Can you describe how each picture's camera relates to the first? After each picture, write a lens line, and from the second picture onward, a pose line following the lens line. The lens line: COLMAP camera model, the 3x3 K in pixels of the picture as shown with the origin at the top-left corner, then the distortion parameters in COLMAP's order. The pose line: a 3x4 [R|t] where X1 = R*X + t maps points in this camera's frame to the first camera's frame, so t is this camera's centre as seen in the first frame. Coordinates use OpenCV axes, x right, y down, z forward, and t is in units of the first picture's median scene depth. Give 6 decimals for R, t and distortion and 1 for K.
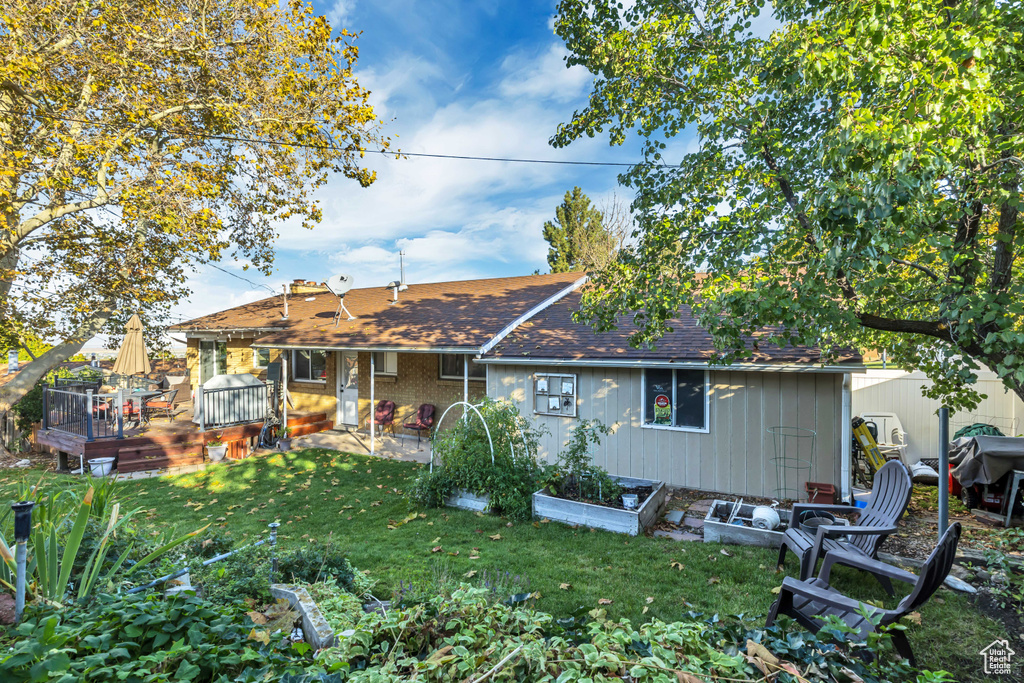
lens RADIAL K [[506.5, 0, 511.8], [0, 506.5, 339.0], [0, 0, 1]] dist [-0.004027, -0.000129]
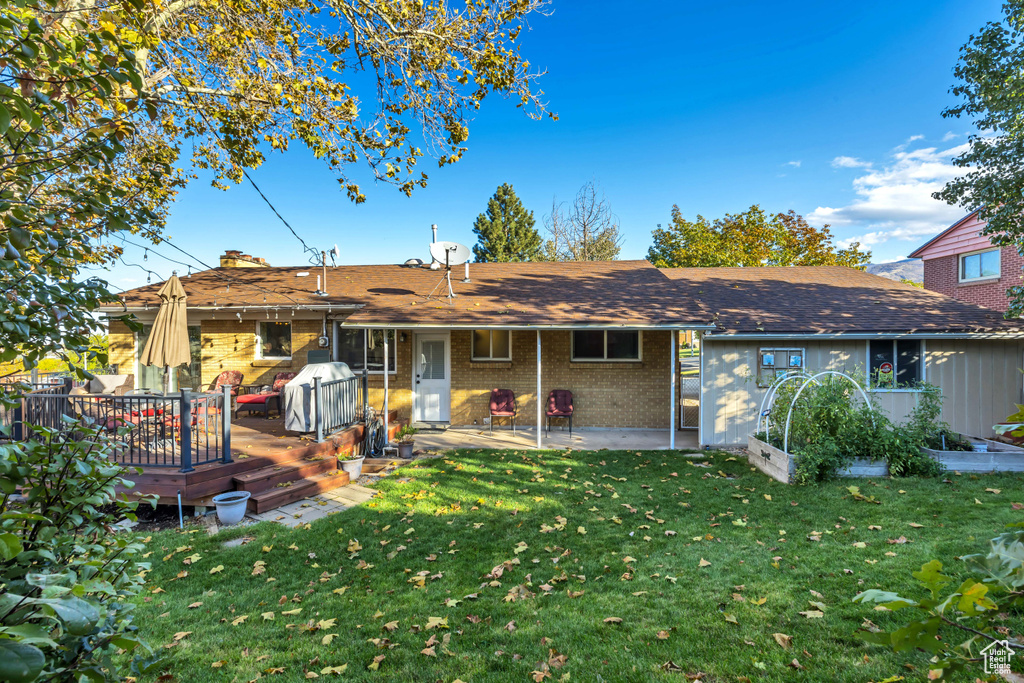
lens RADIAL K [[470.6, 0, 511.4], [0, 470.6, 338.9], [0, 0, 1]] dist [0.002588, 0.000291]
pose [[0.906902, -0.008347, 0.421258, -0.911141], [0.004020, 0.999930, 0.011157, 0.040152], [-0.421321, -0.008425, 0.906872, 0.381167]]
